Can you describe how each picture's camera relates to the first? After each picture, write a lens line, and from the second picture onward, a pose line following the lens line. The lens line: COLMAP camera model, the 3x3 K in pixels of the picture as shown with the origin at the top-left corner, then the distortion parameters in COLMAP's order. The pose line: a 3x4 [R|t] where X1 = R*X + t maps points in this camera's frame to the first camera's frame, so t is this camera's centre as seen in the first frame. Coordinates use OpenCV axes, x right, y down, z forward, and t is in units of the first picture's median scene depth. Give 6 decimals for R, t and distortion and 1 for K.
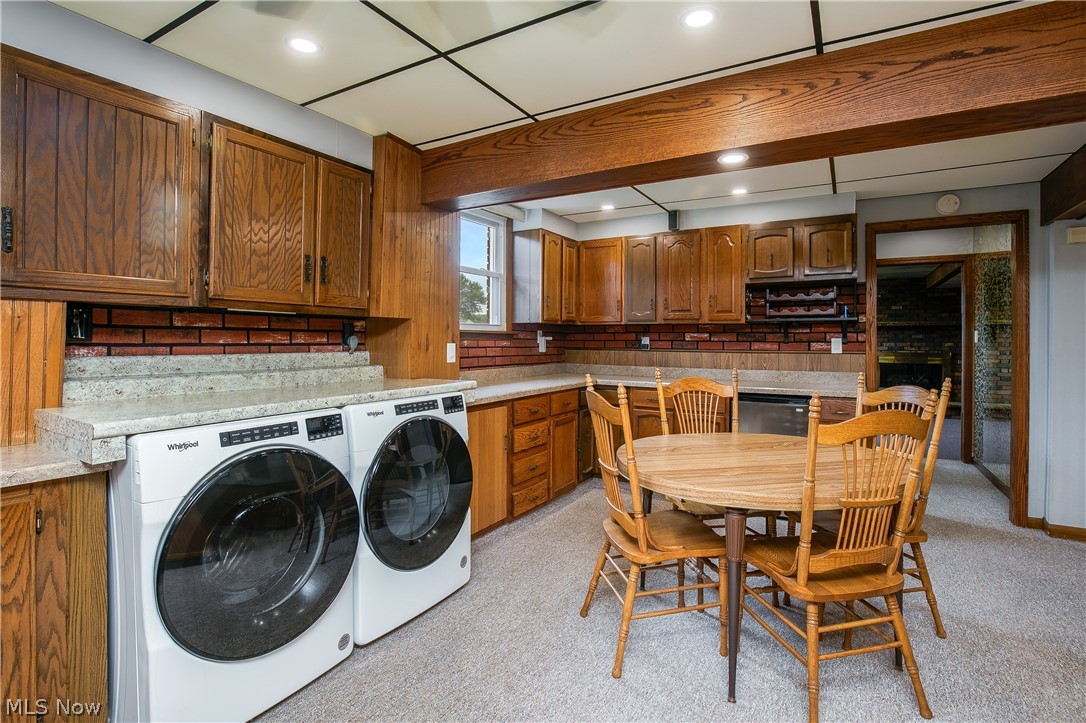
lens RADIAL K [[517.9, 0, 549.0], [0, 517.9, 343.7], [0, 0, 1]] dist [-0.028208, -0.000077]
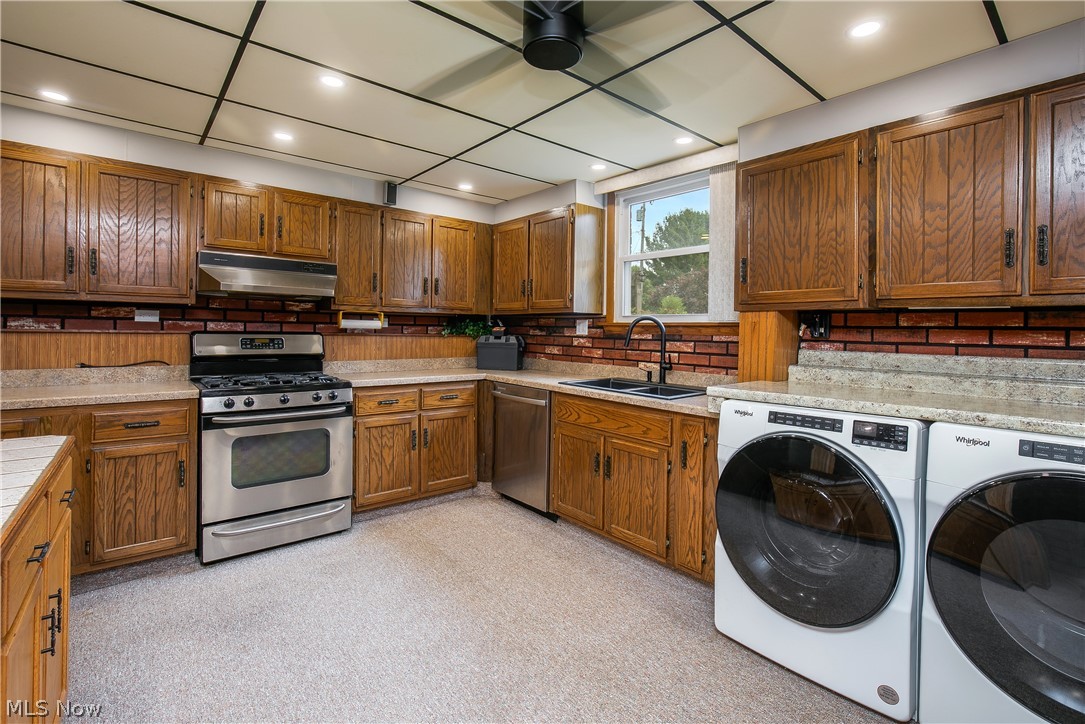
lens RADIAL K [[501.6, 0, 545.3], [0, 501.6, 329.0], [0, 0, 1]] dist [-0.004231, -0.000617]
pose [[-0.323769, -0.015848, -0.946003, 0.480321], [-0.025991, 0.999631, -0.007851, -0.000867], [0.945779, 0.022046, -0.324062, 0.607278]]
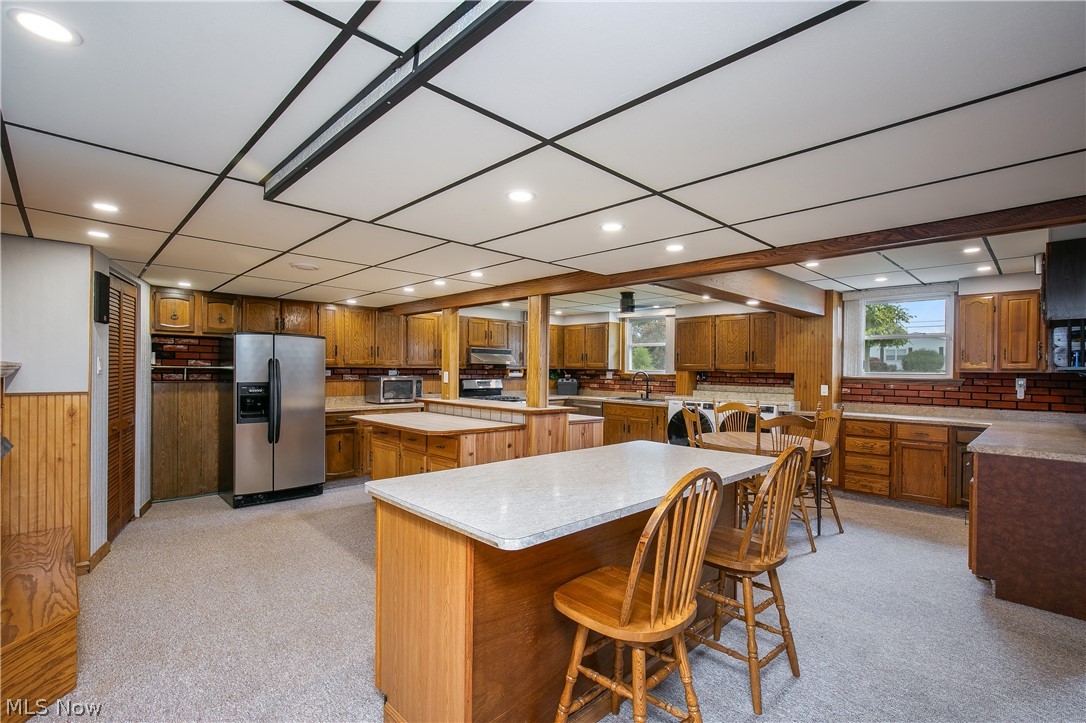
lens RADIAL K [[497.0, 0, 543.0], [0, 497.0, 361.5], [0, 0, 1]] dist [-0.000493, 0.000191]
pose [[-0.257313, -0.023307, -0.966047, 2.525199], [-0.019902, 0.999625, -0.018816, -0.044339], [0.966123, 0.014384, -0.257680, 0.650416]]
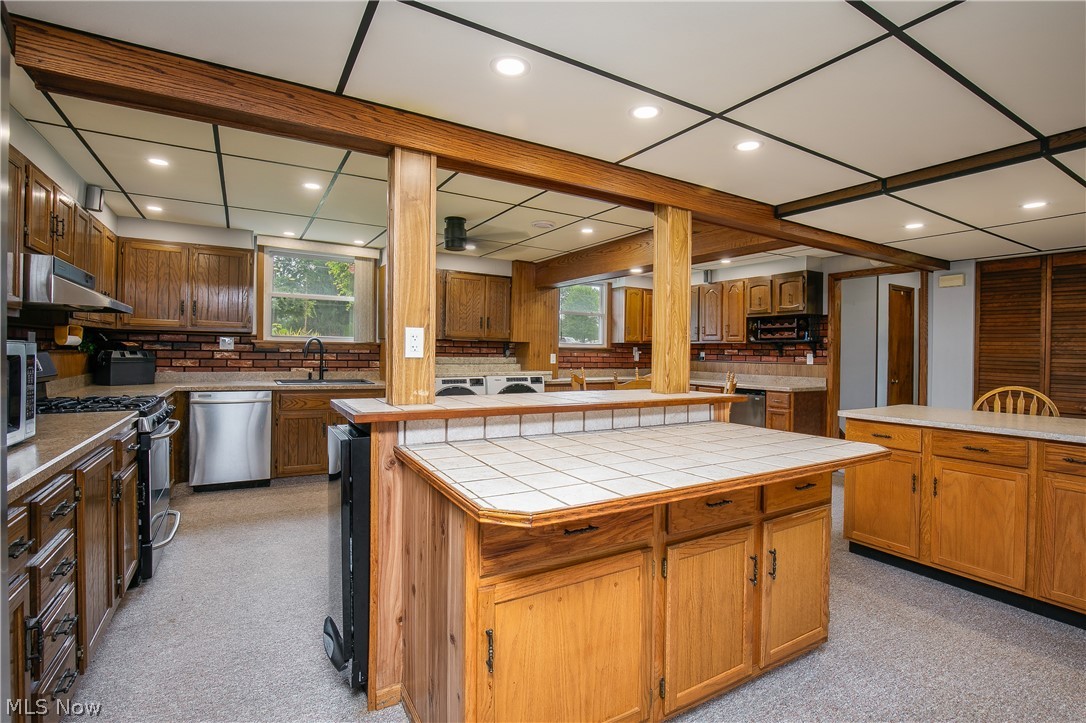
lens RADIAL K [[509.1, 0, 546.2], [0, 509.1, 351.8], [0, 0, 1]] dist [-0.002296, -0.000110]
pose [[0.878427, 0.008470, -0.477801, 1.008328], [-0.014418, 0.999857, -0.008783, 0.012029], [0.477659, 0.014604, 0.878424, -1.034780]]
